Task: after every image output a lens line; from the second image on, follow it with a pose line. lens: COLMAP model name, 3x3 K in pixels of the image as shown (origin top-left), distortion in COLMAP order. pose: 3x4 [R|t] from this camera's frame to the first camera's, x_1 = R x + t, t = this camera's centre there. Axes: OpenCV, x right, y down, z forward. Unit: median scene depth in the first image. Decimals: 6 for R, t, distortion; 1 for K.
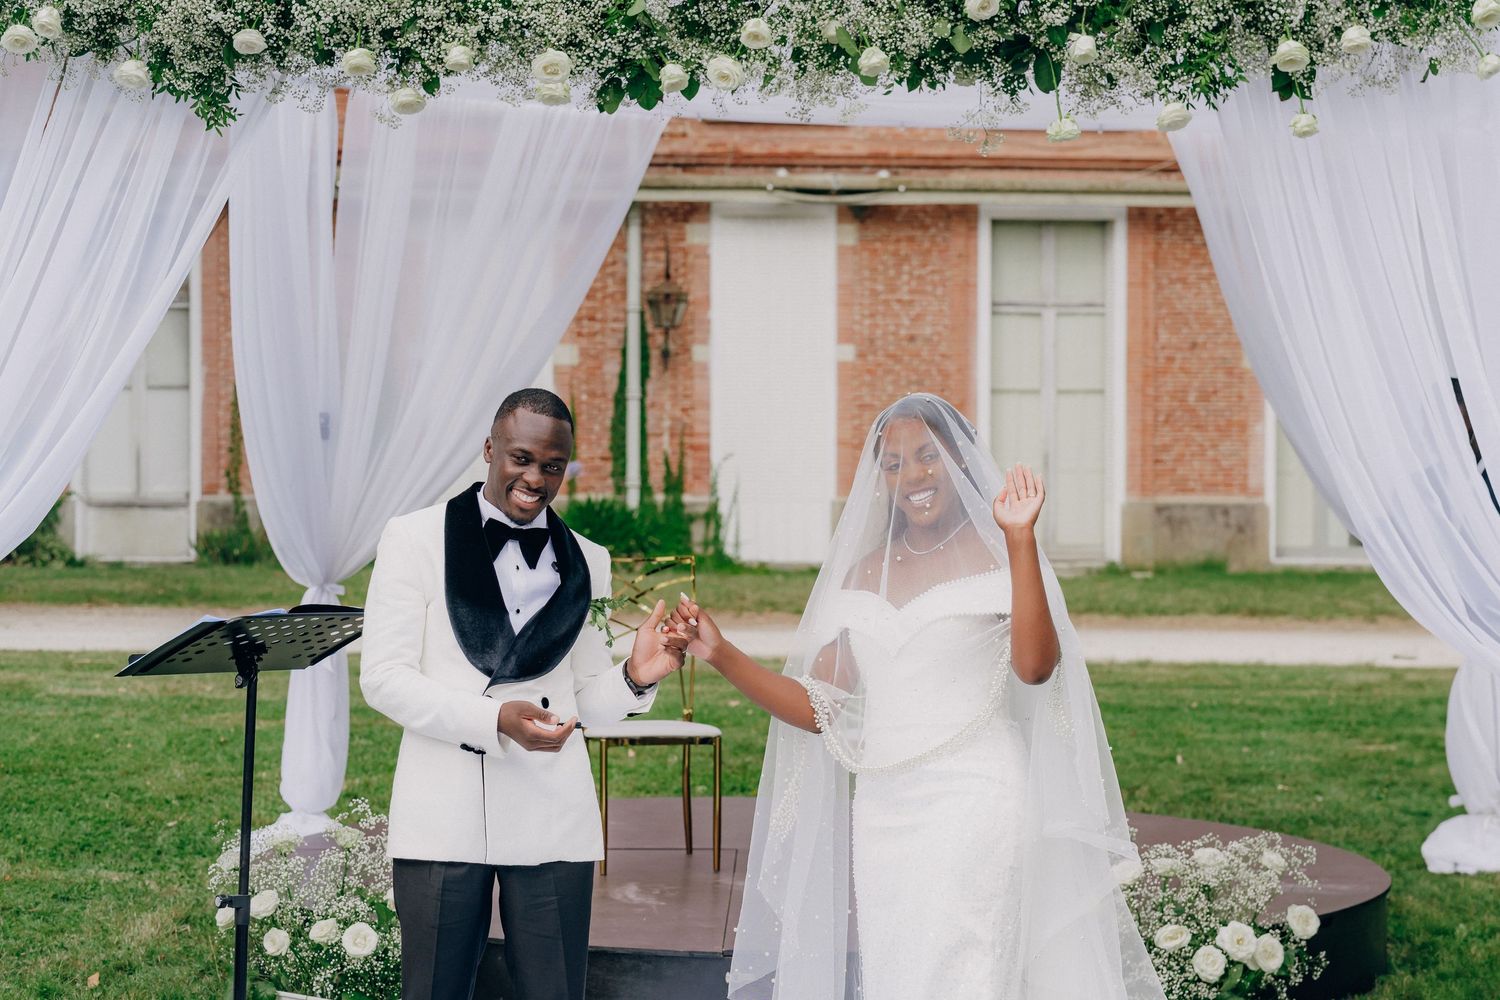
lens RADIAL K [[3083.6, 0, 817.1], [0, 3083.6, 495.2], [0, 0, 1]] dist [0.041817, -0.123724]
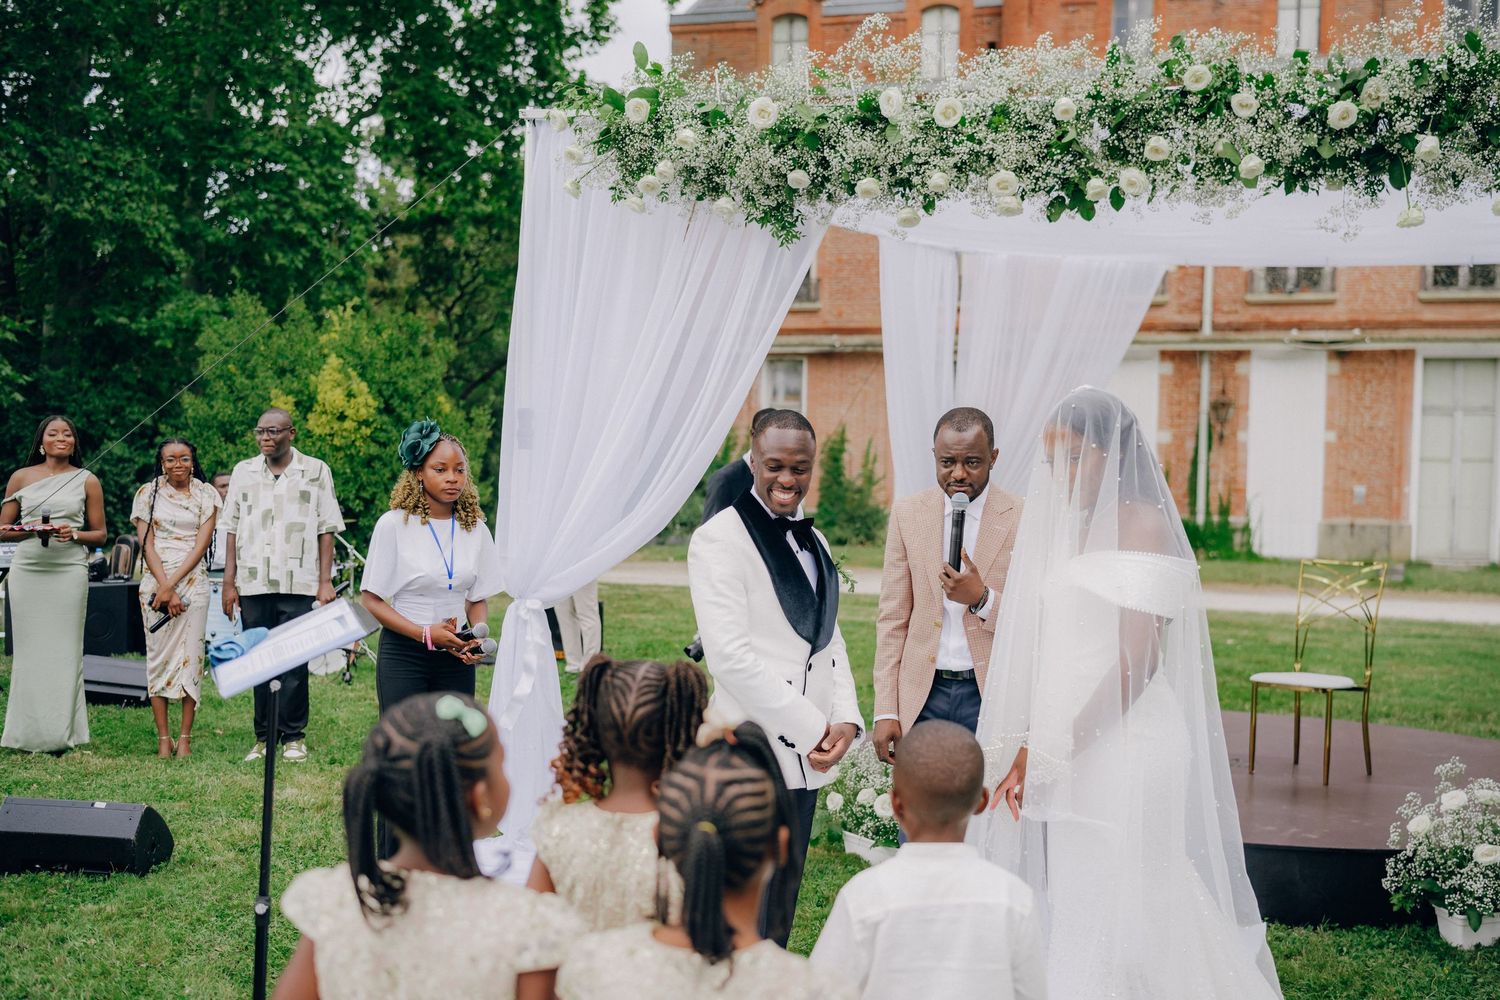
lens RADIAL K [[1598.6, 0, 778.0], [0, 1598.6, 568.2], [0, 0, 1]] dist [0.002425, -0.009844]
pose [[0.945677, 0.029939, -0.323726, 0.009320], [-0.019212, 0.999157, 0.036282, 0.000989], [0.324540, -0.028092, 0.945455, 0.054615]]
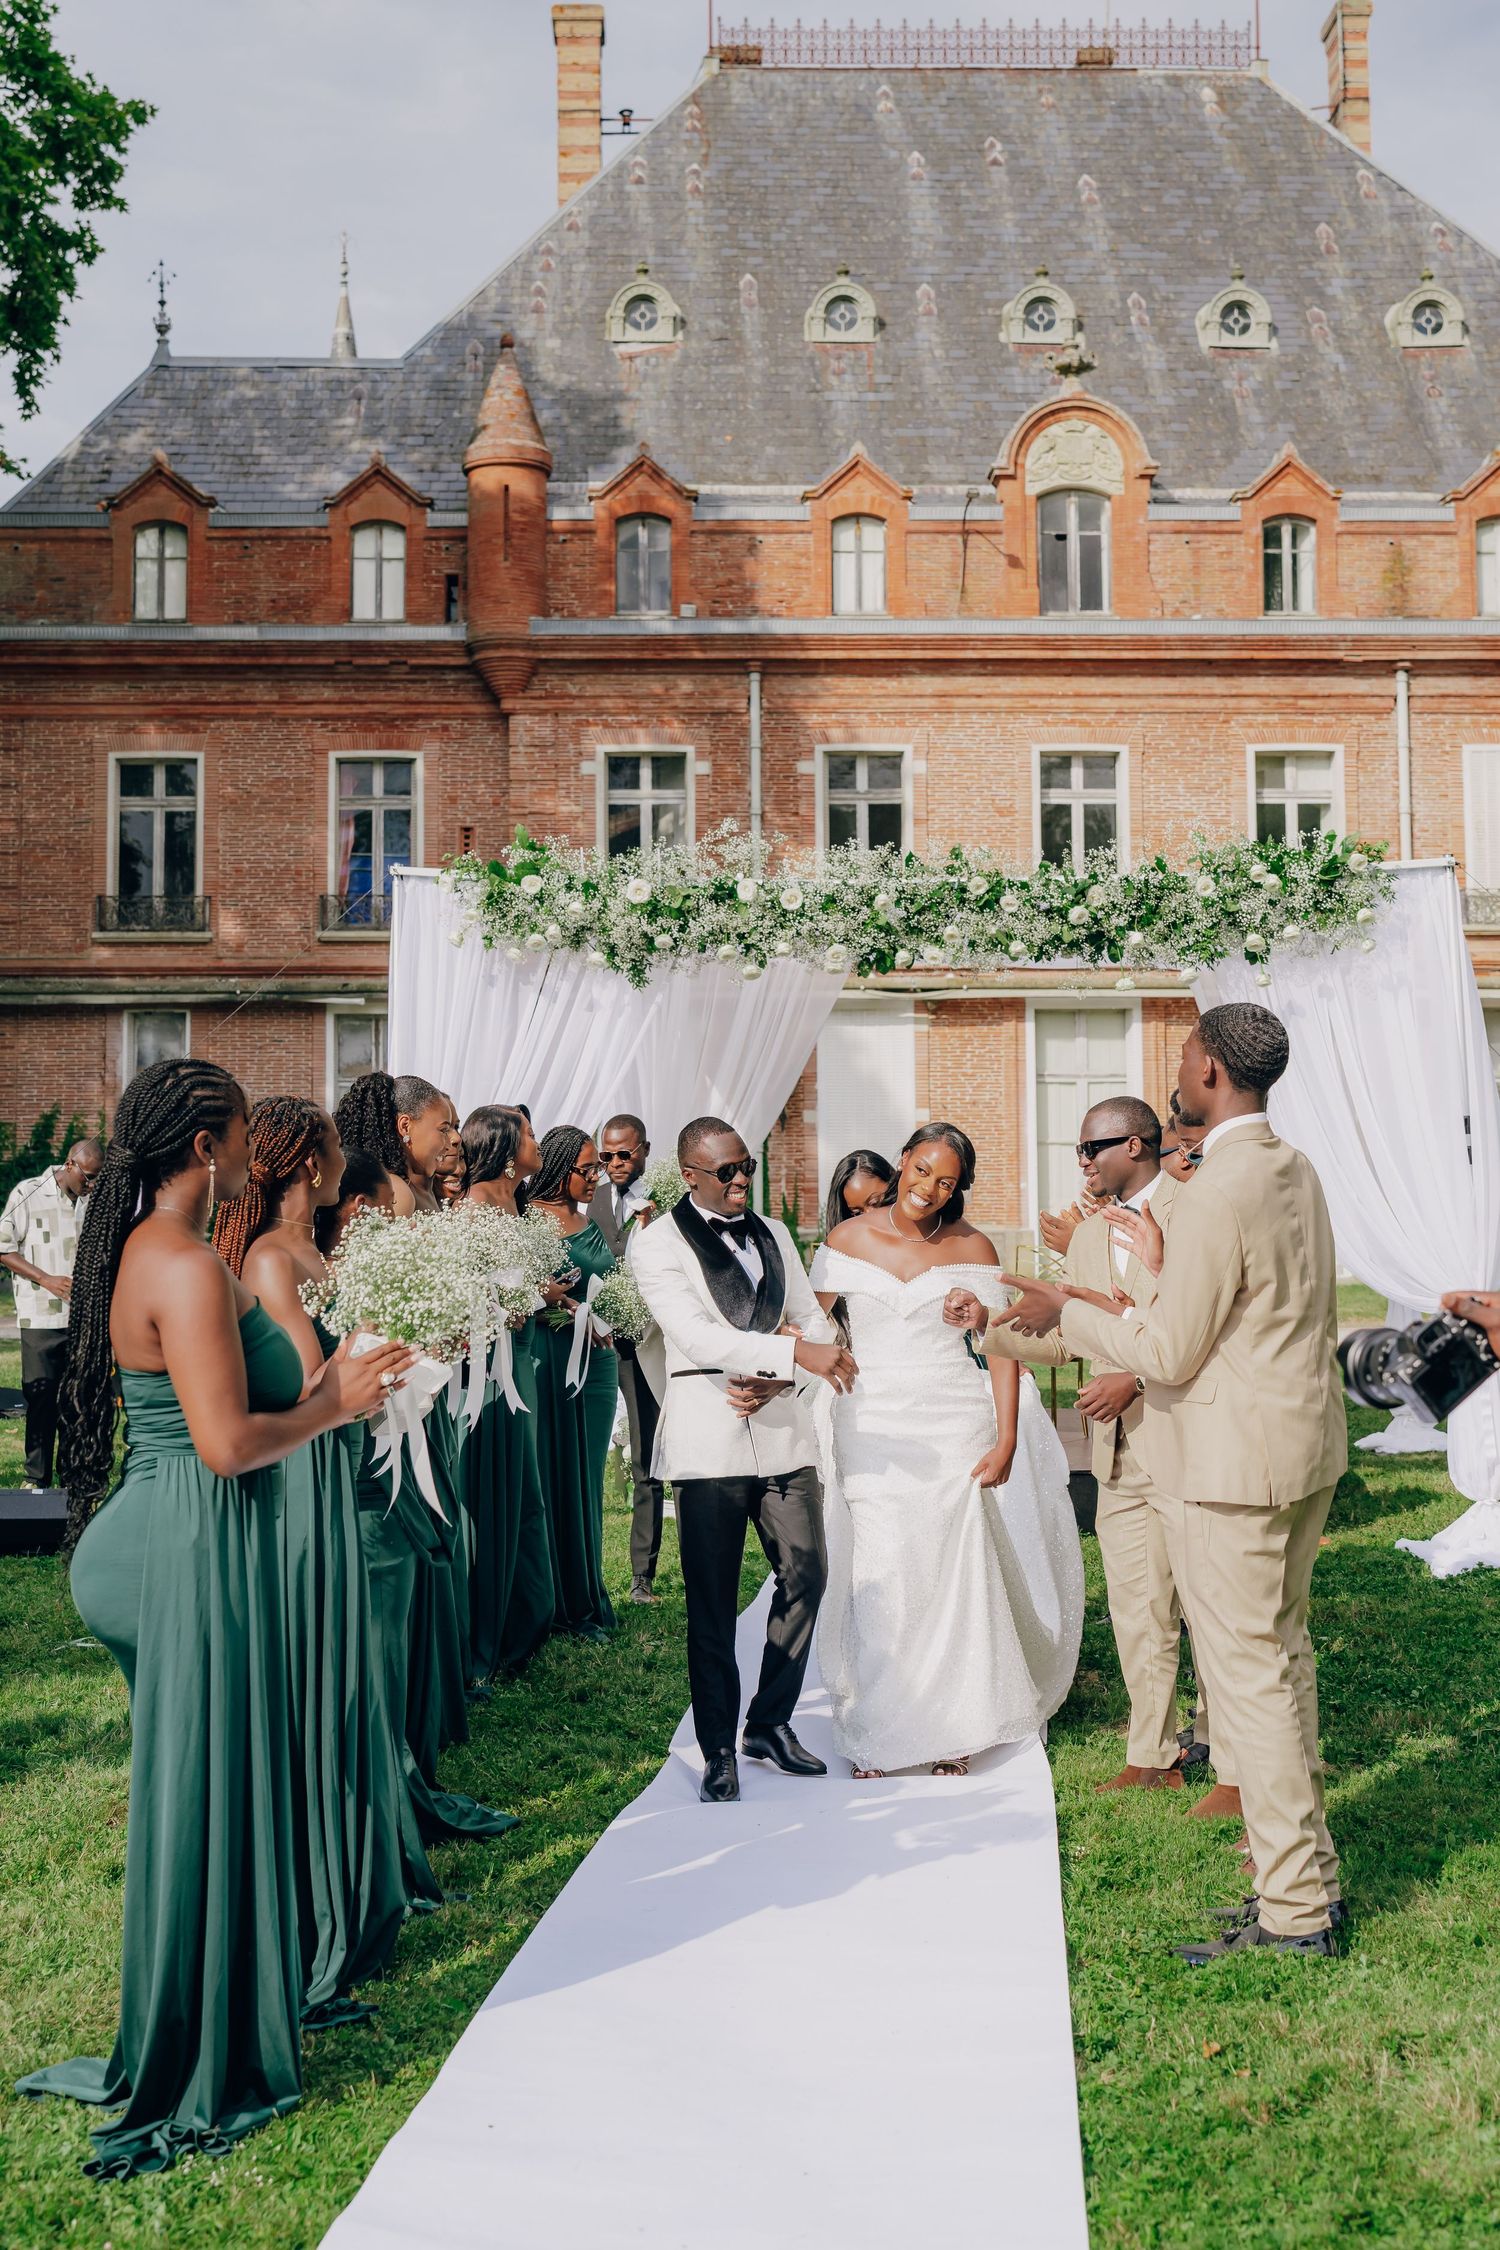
lens RADIAL K [[2602.0, 0, 699.6], [0, 2602.0, 1001.9], [0, 0, 1]] dist [0.007553, 0.014981]
pose [[0.997725, -0.013463, -0.066052, -0.011817], [0.007444, 0.995864, -0.090547, 0.004449], [0.066998, 0.089849, 0.993699, -0.089691]]
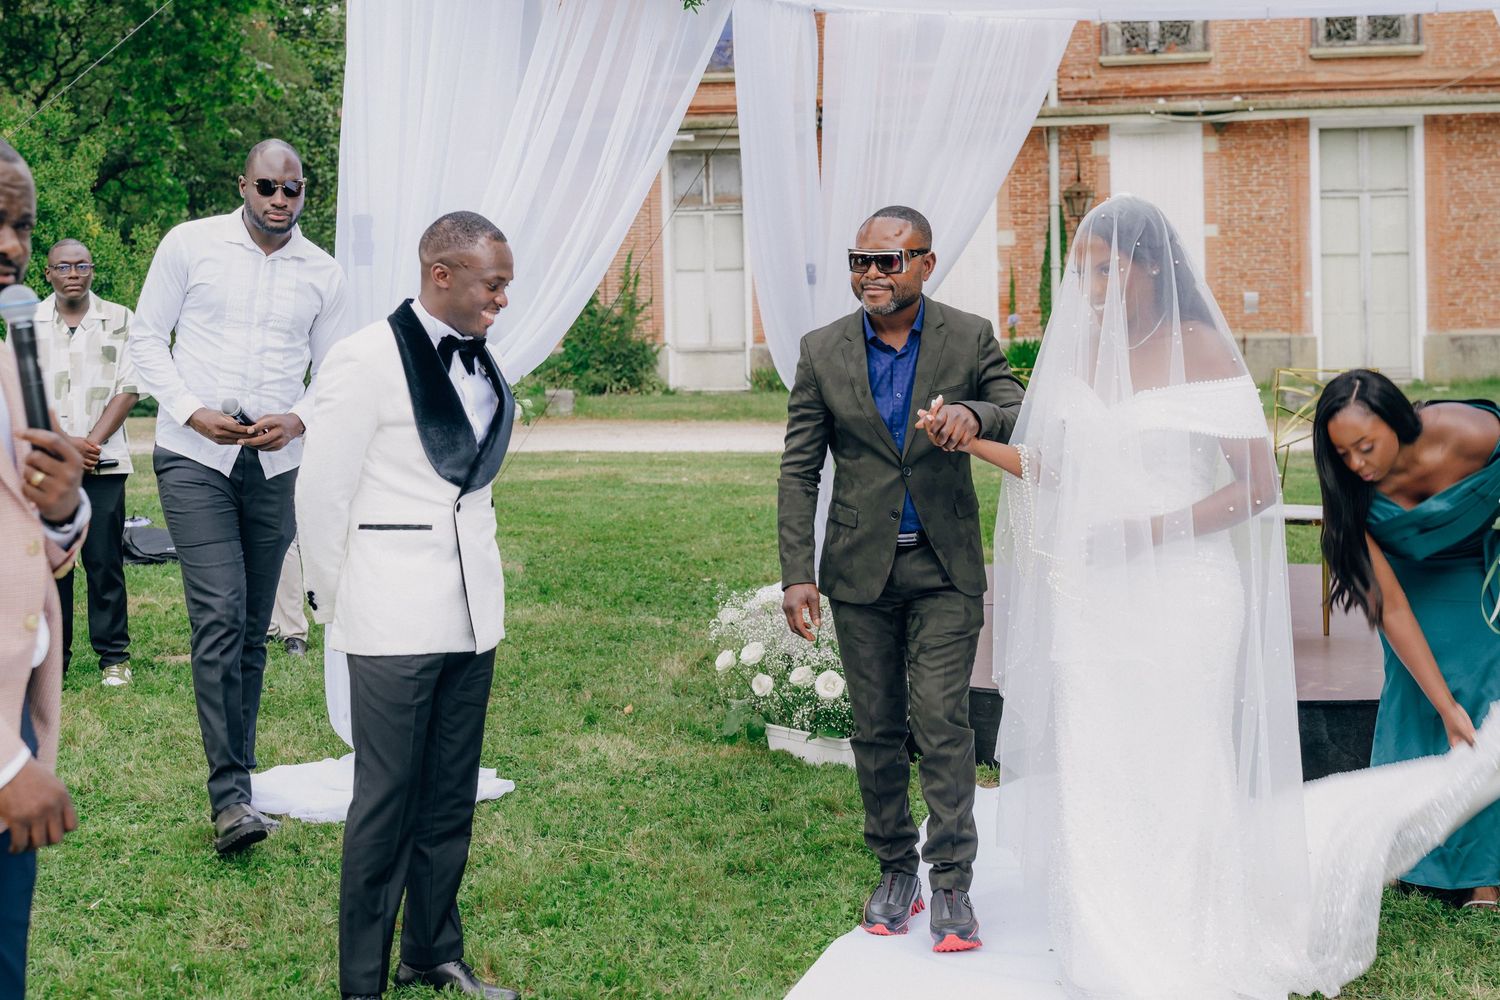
lens RADIAL K [[2114.3, 0, 760.7], [0, 2114.3, 346.8], [0, 0, 1]] dist [0.034169, -0.028376]
pose [[0.980033, -0.020194, -0.197806, -0.001881], [0.020347, 0.999792, -0.001259, 0.002717], [0.197790, -0.002791, 0.980240, 0.038616]]
